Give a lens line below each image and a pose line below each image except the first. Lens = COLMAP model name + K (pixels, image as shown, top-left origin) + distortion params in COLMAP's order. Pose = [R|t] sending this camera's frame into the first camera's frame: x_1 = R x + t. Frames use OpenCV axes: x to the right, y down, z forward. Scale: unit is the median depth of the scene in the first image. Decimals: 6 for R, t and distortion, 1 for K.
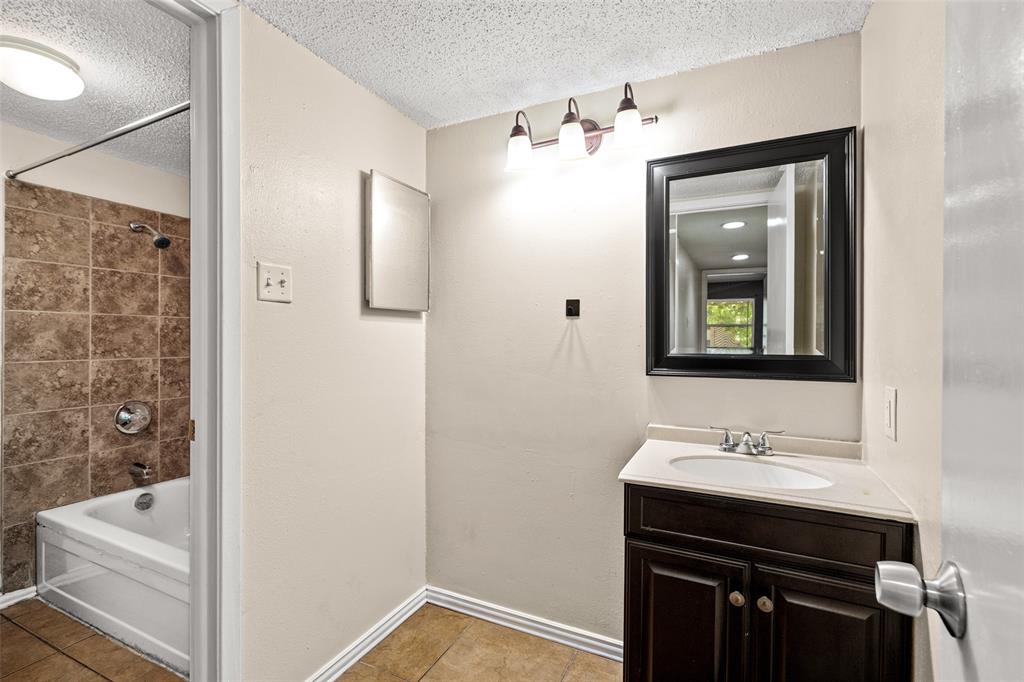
lens RADIAL K [[465.0, 0, 504.8], [0, 465.0, 341.6], [0, 0, 1]] dist [-0.002274, 0.001414]
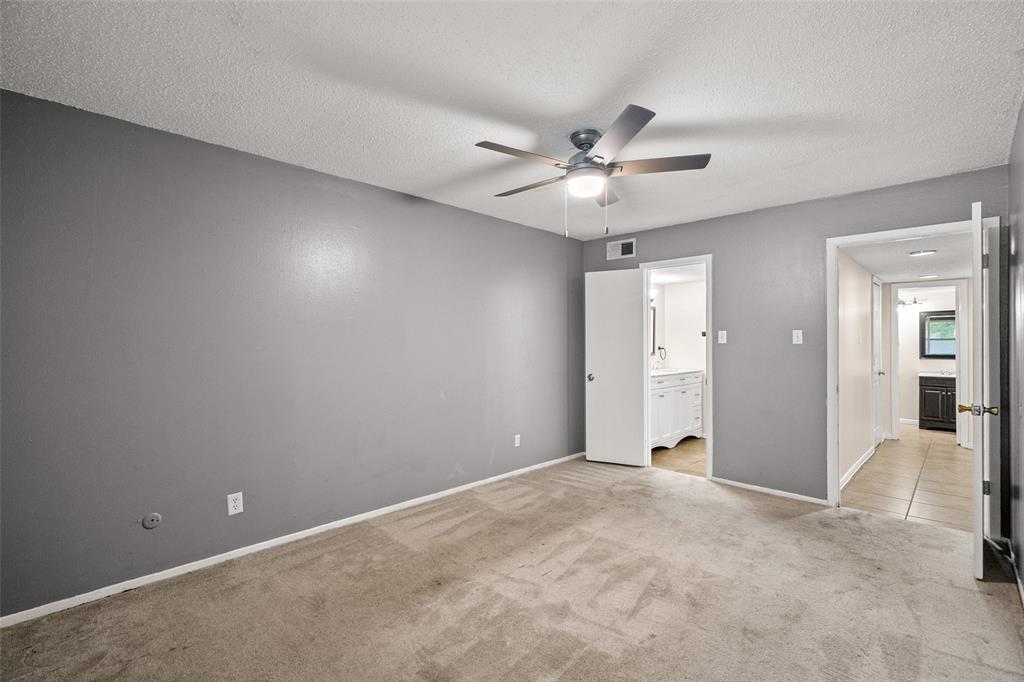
lens RADIAL K [[465.0, 0, 505.0], [0, 465.0, 341.6], [0, 0, 1]] dist [-0.002274, 0.001414]
pose [[0.949385, -0.007004, -0.314037, -0.880334], [0.003113, 0.999912, -0.012890, -0.020241], [0.314100, 0.011260, 0.949323, -1.907386]]
